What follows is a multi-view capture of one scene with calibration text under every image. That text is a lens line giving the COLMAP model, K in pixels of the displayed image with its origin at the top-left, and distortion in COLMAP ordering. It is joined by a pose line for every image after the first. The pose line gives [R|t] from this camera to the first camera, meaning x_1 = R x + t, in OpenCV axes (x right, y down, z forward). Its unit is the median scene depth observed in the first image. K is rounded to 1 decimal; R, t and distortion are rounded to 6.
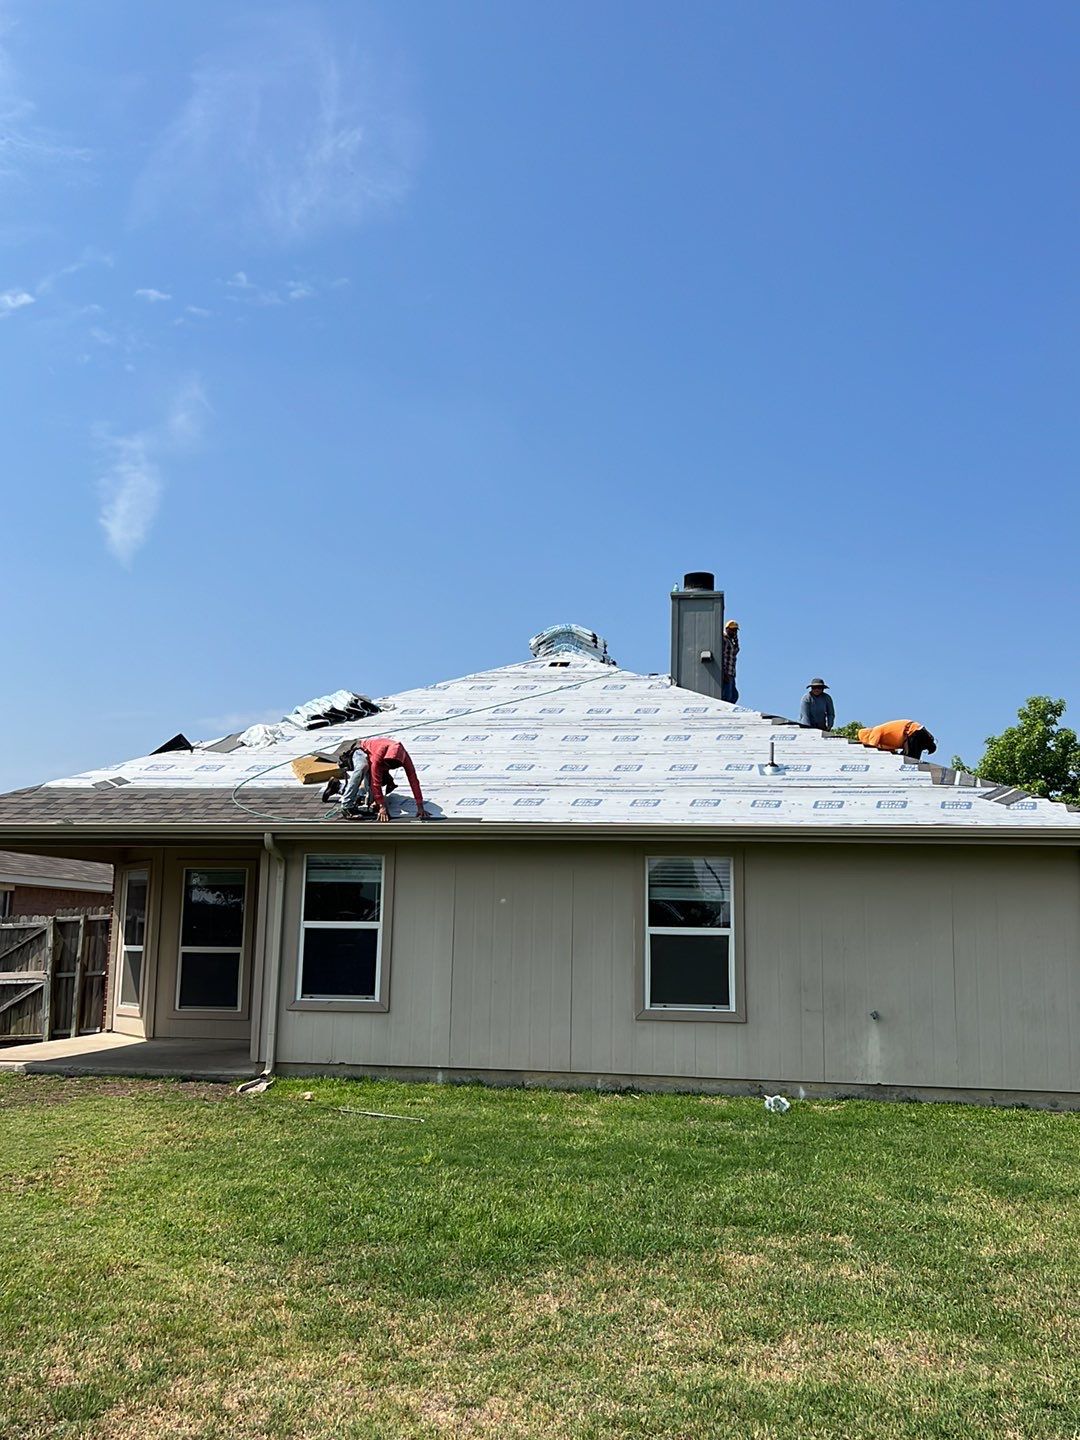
lens RADIAL K [[1420.2, 0, 540.0], [0, 1420.2, 720.0], [0, 0, 1]] dist [0.107839, -0.117839]
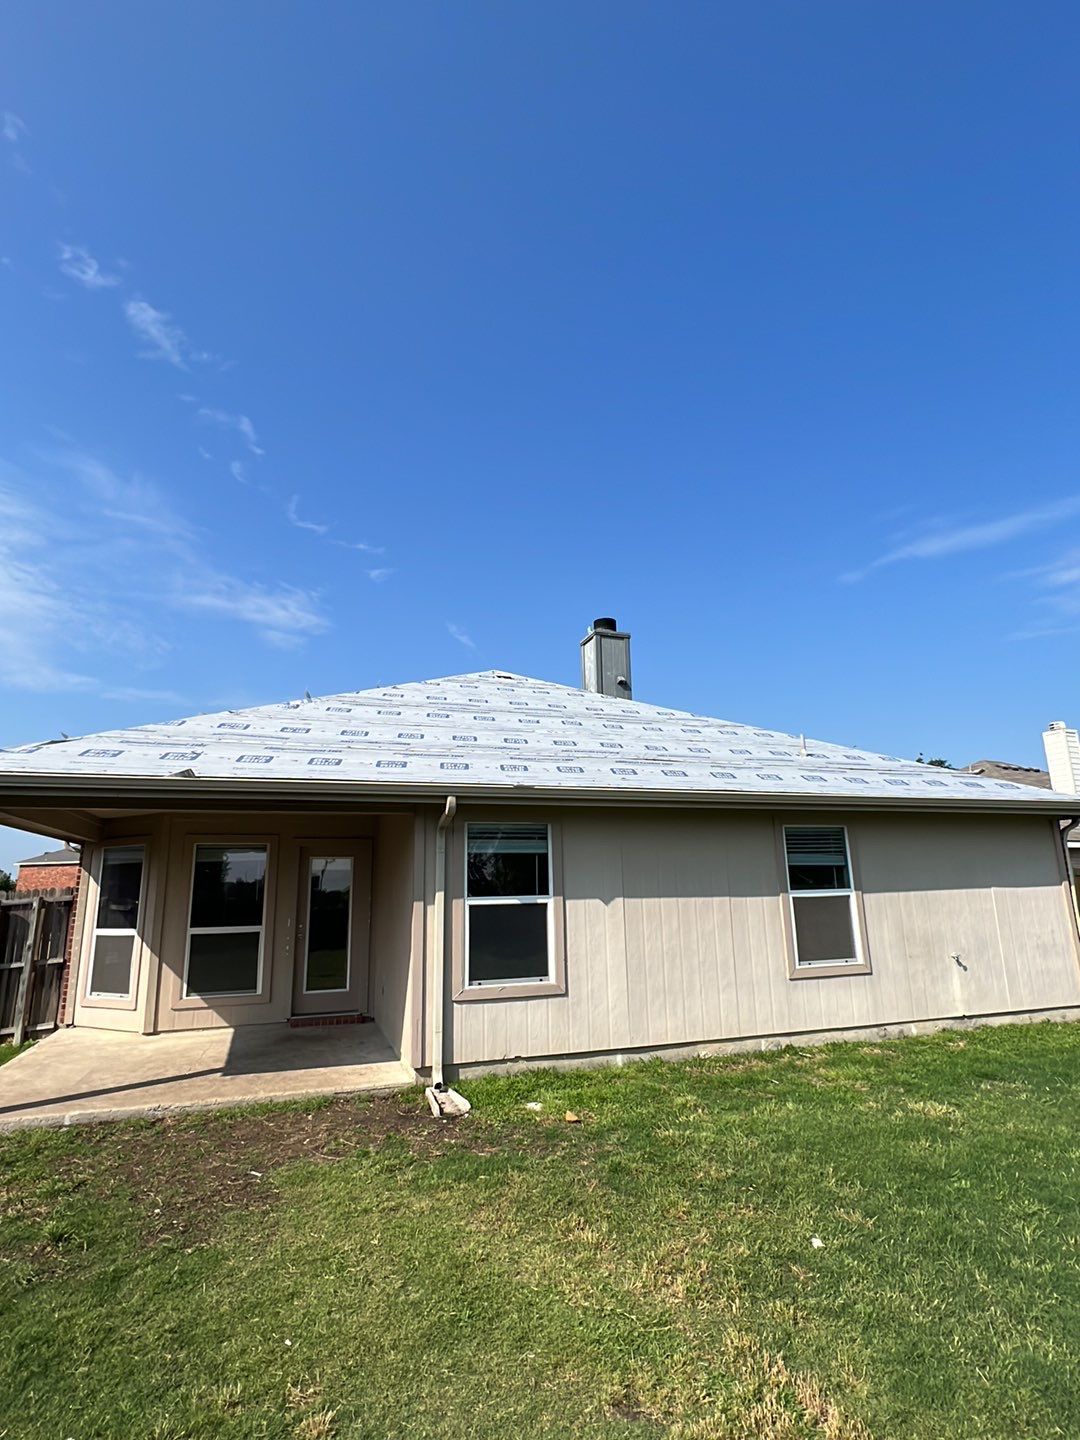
lens RADIAL K [[738.3, 0, 540.0], [0, 738.3, 720.0], [0, 0, 1]] dist [0.003843, 0.000721]
pose [[0.880302, 0.070141, 0.469200, -0.268462], [-0.036495, 0.996092, -0.080435, 0.050599], [-0.473008, 0.053683, 0.879421, 0.435595]]
